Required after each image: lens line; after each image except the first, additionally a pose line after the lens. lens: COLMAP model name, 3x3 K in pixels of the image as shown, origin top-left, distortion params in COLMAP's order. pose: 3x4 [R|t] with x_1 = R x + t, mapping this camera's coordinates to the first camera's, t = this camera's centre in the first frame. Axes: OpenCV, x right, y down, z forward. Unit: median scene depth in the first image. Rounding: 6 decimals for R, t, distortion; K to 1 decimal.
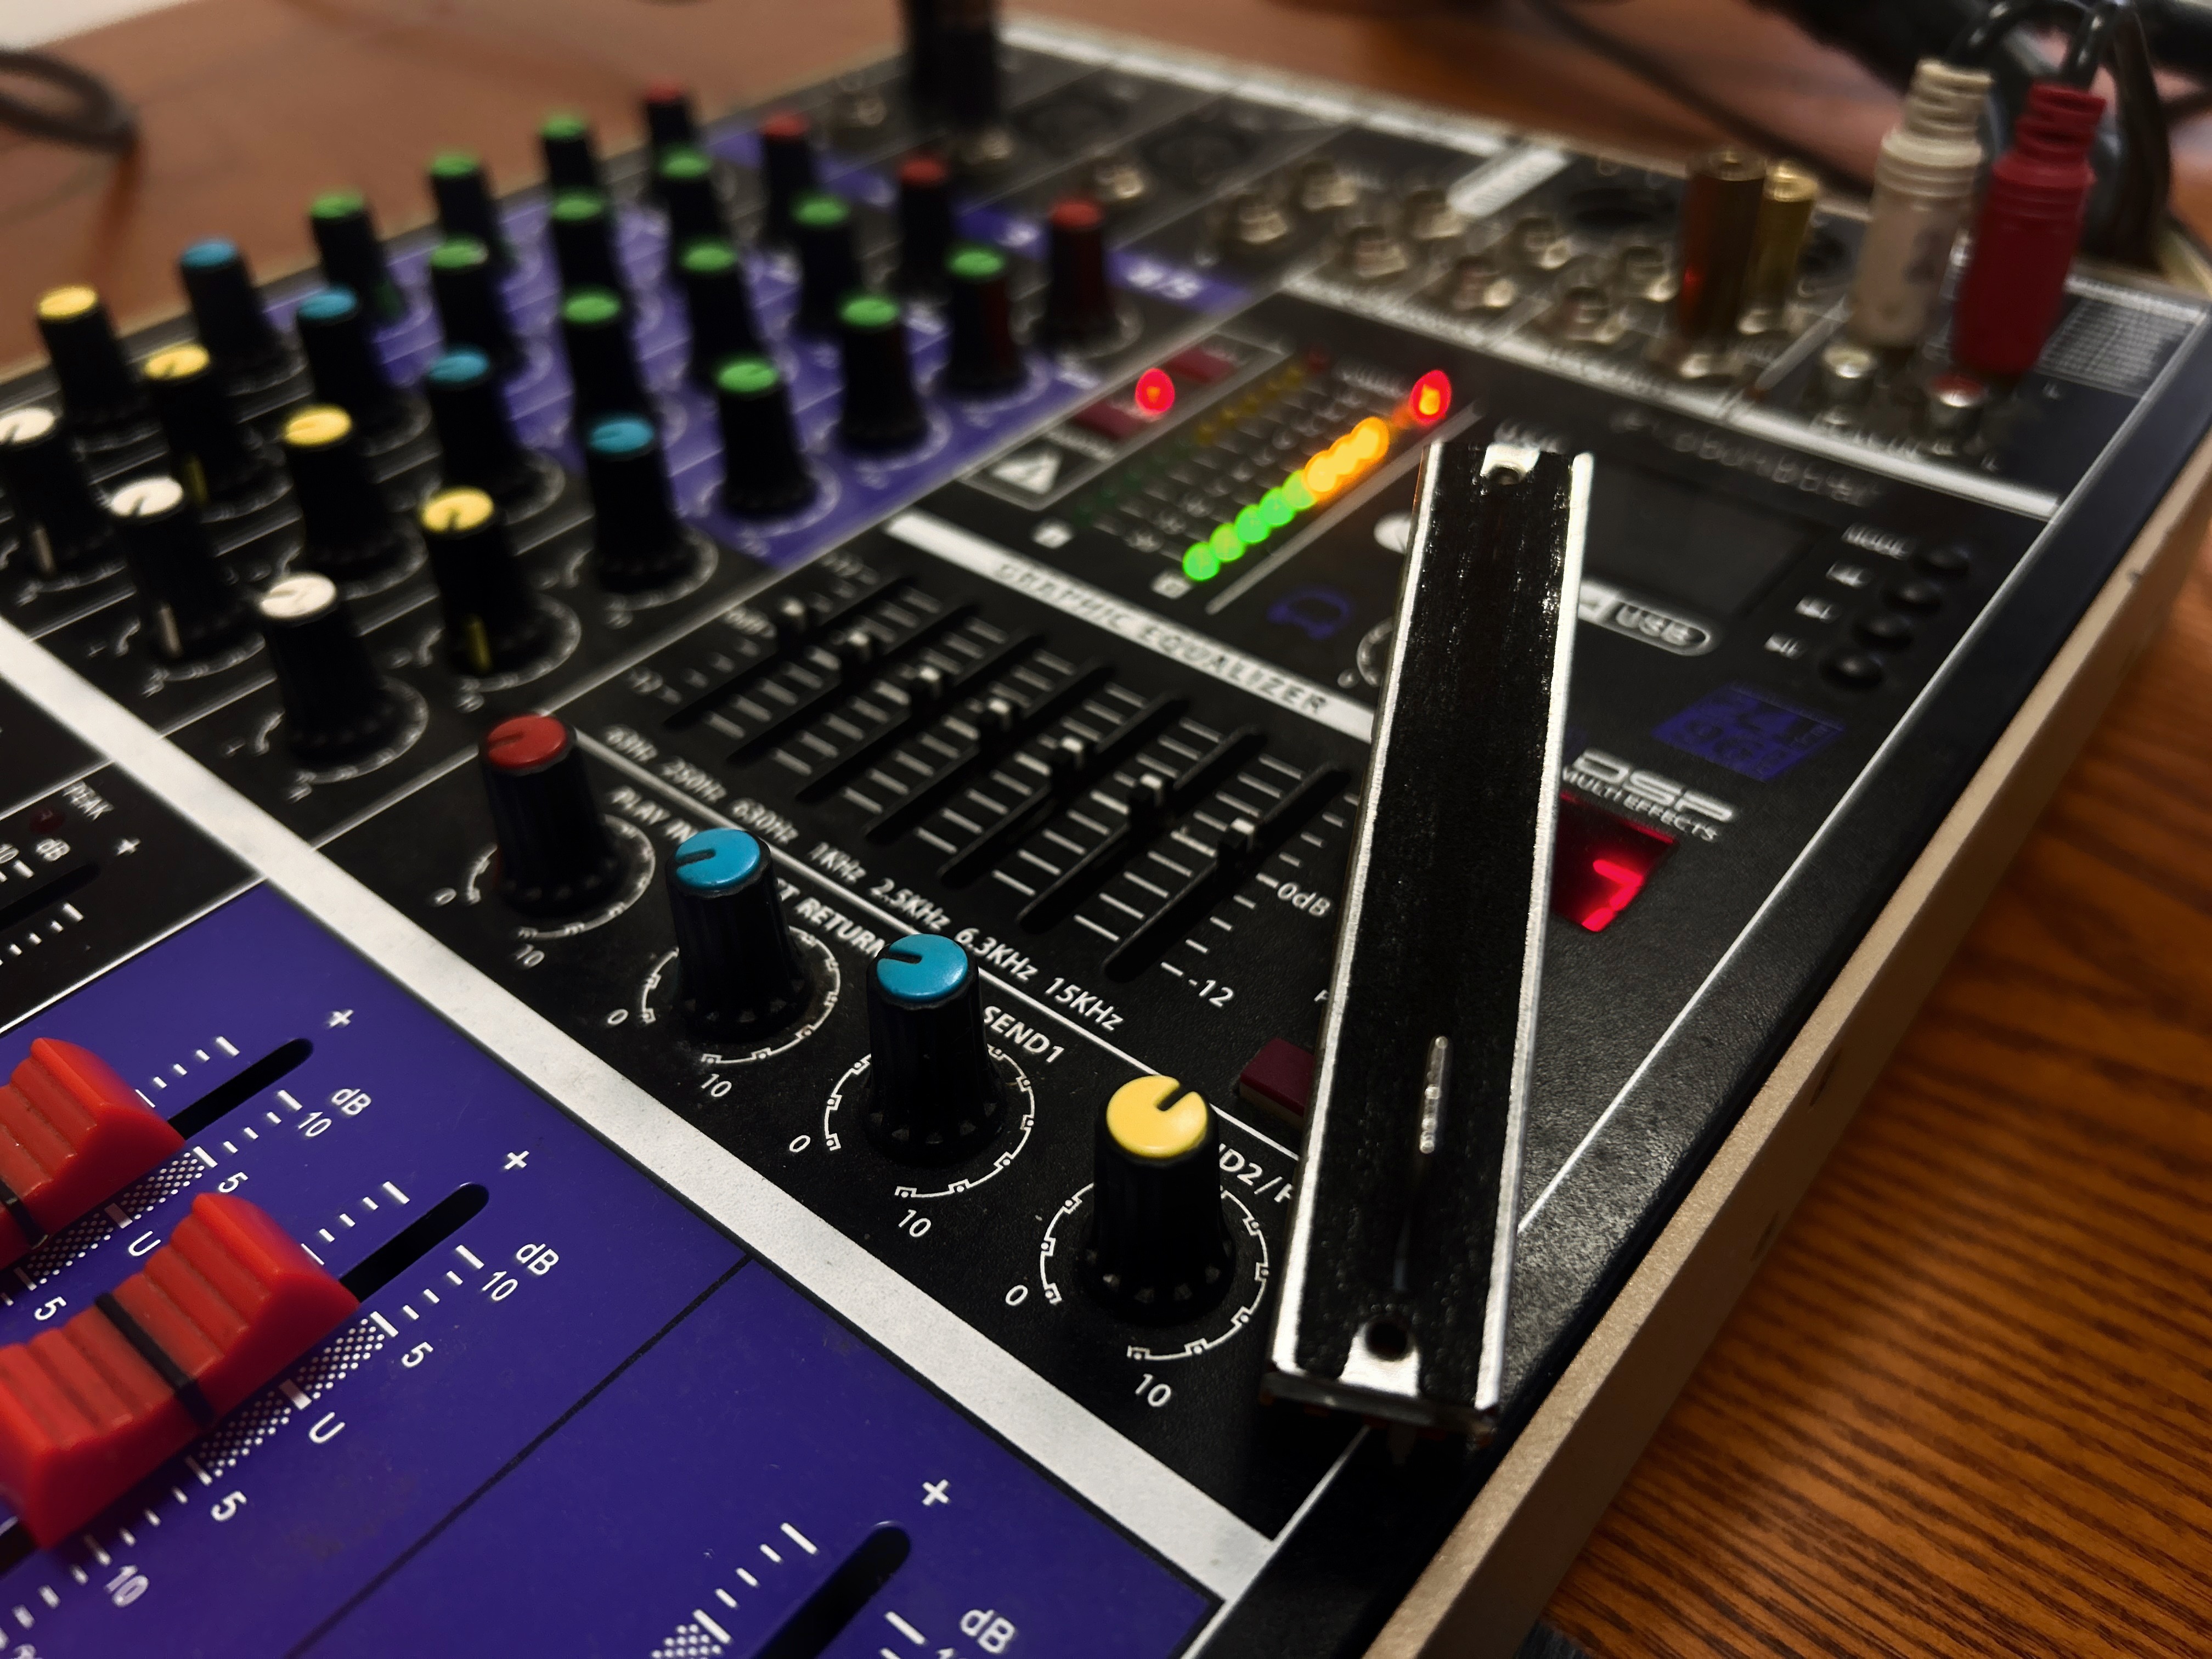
lens RADIAL K [[1684.3, 0, 1112.6], [0, 1684.3, 836.3], [0, 0, 1]] dist [-0.005701, -0.001975]
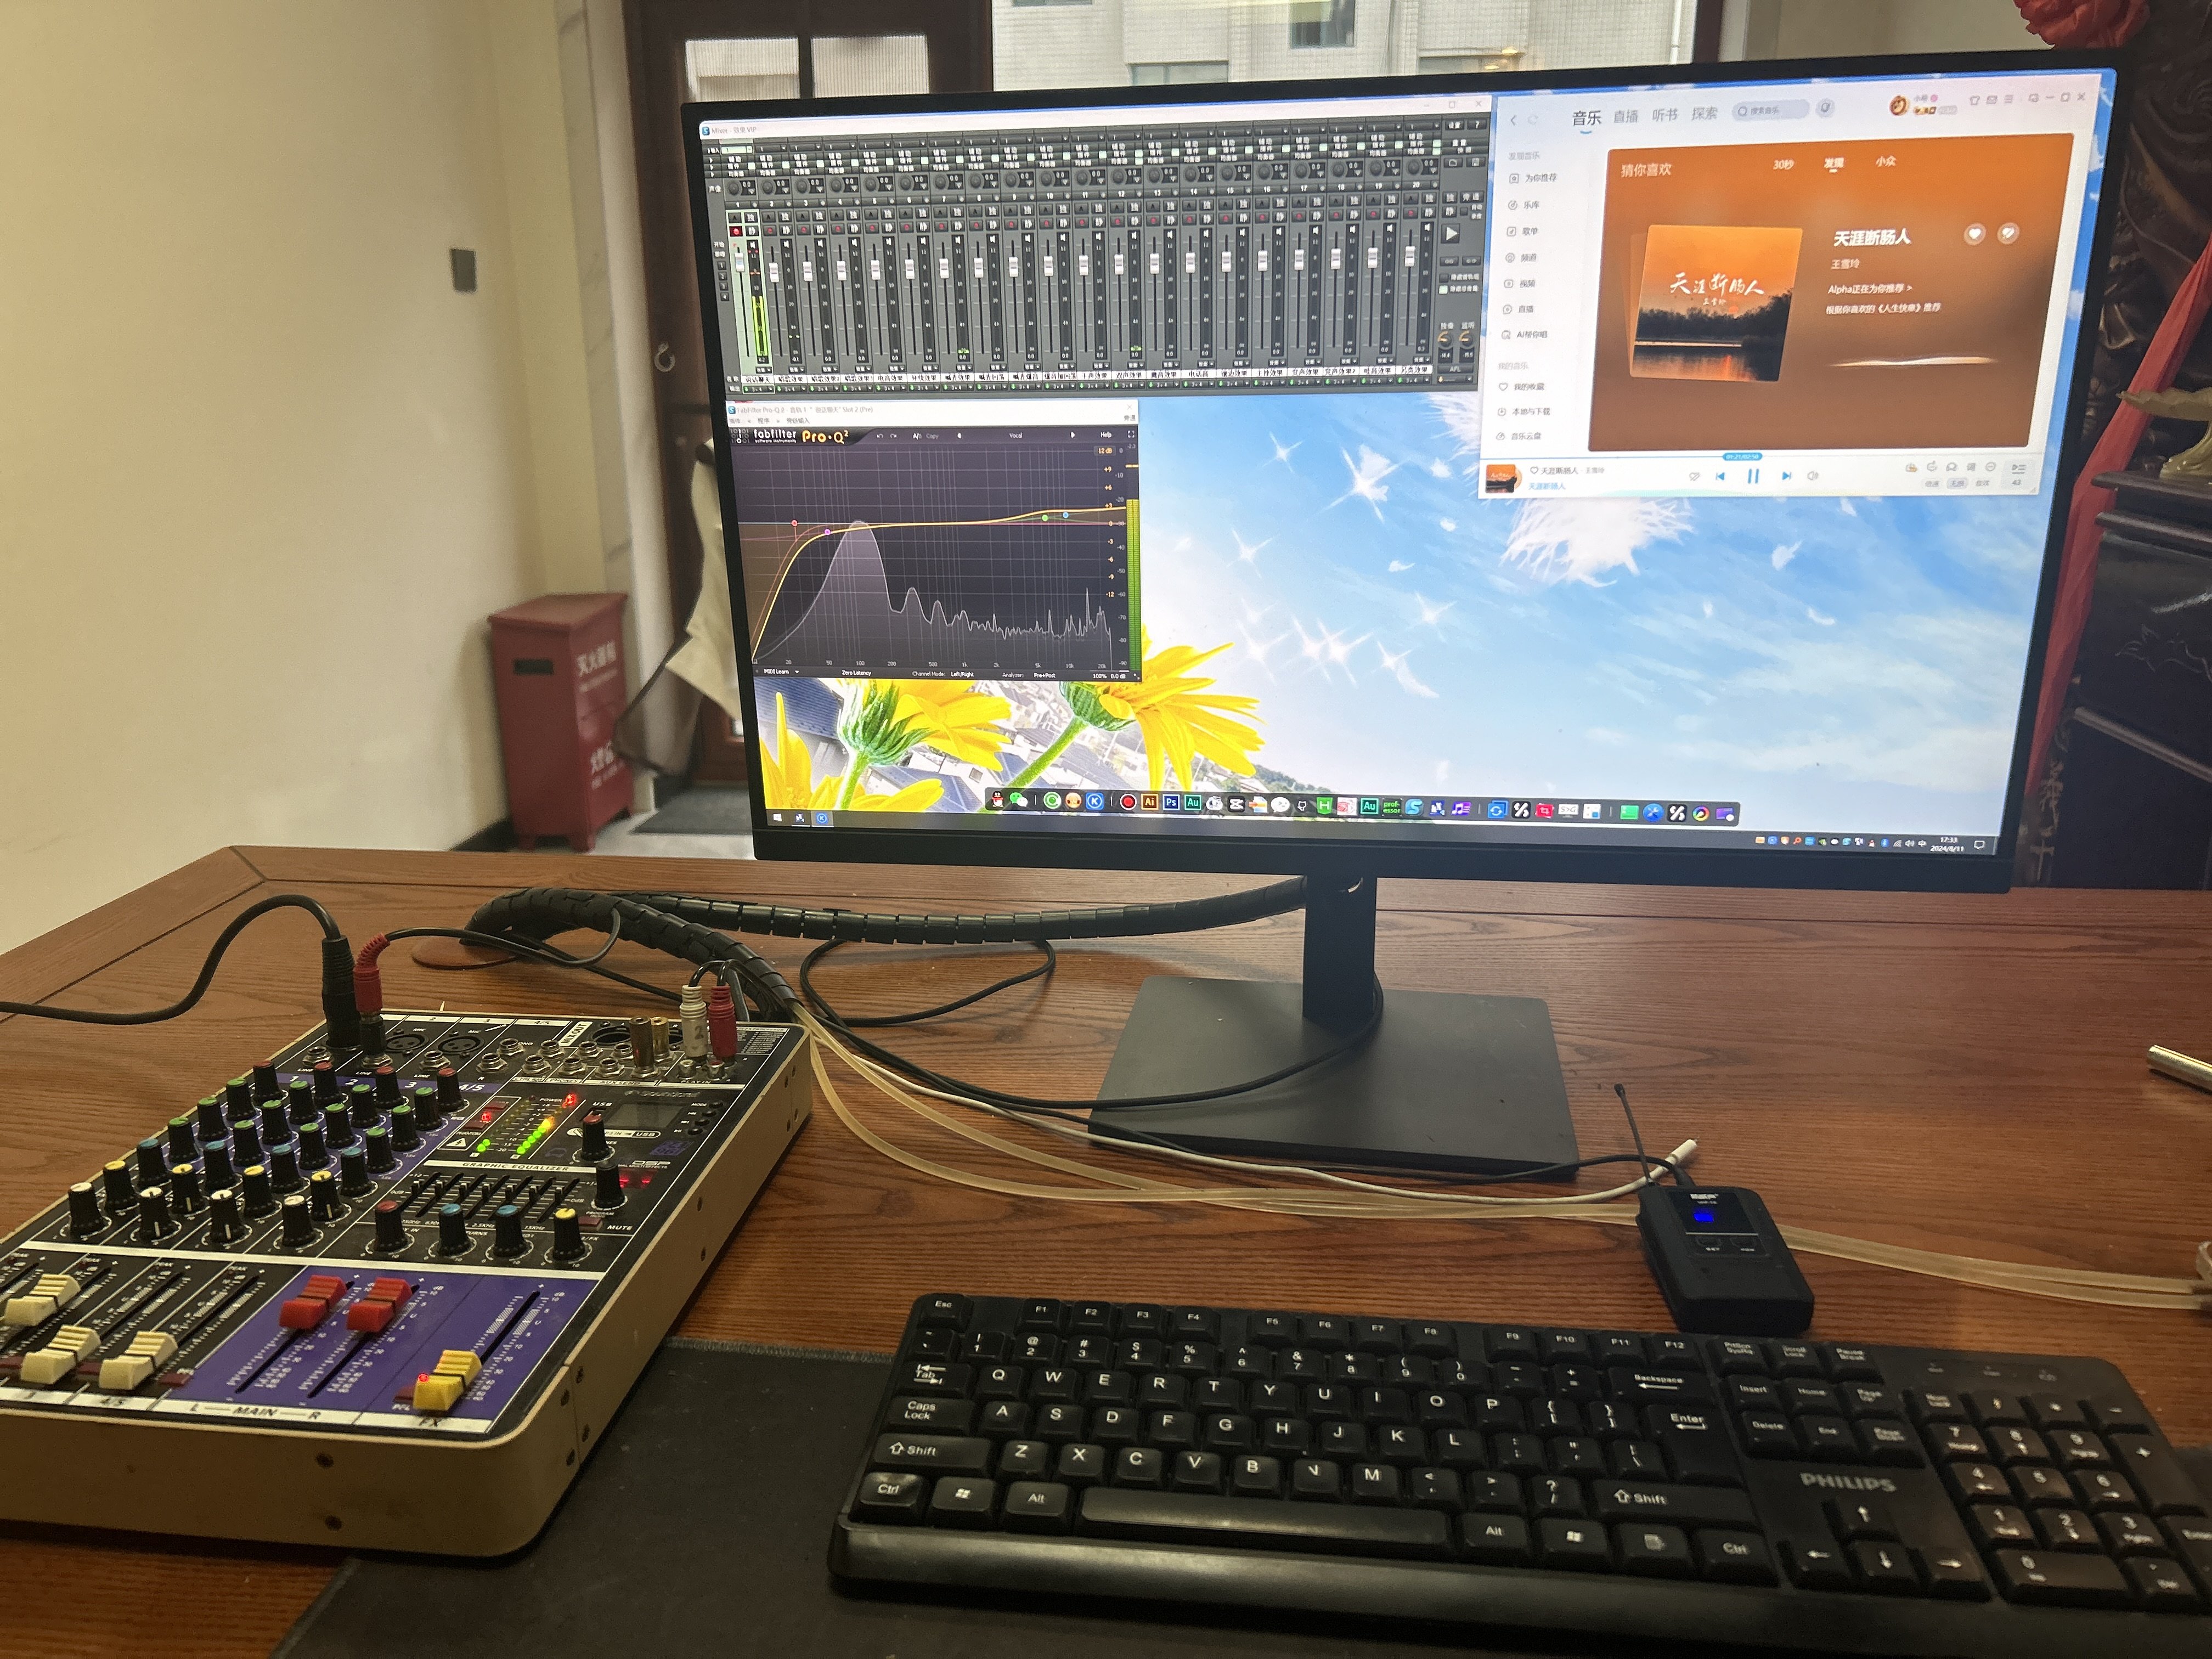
lens RADIAL K [[1684.3, 0, 1108.9], [0, 1684.3, 833.1], [0, 0, 1]] dist [-0.005701, -0.001975]
pose [[0.840098, -0.135270, 0.525297, -0.594593], [0.353683, 0.870840, -0.341387, 0.793878], [-0.411270, 0.472588, 0.779434, -2.286478]]
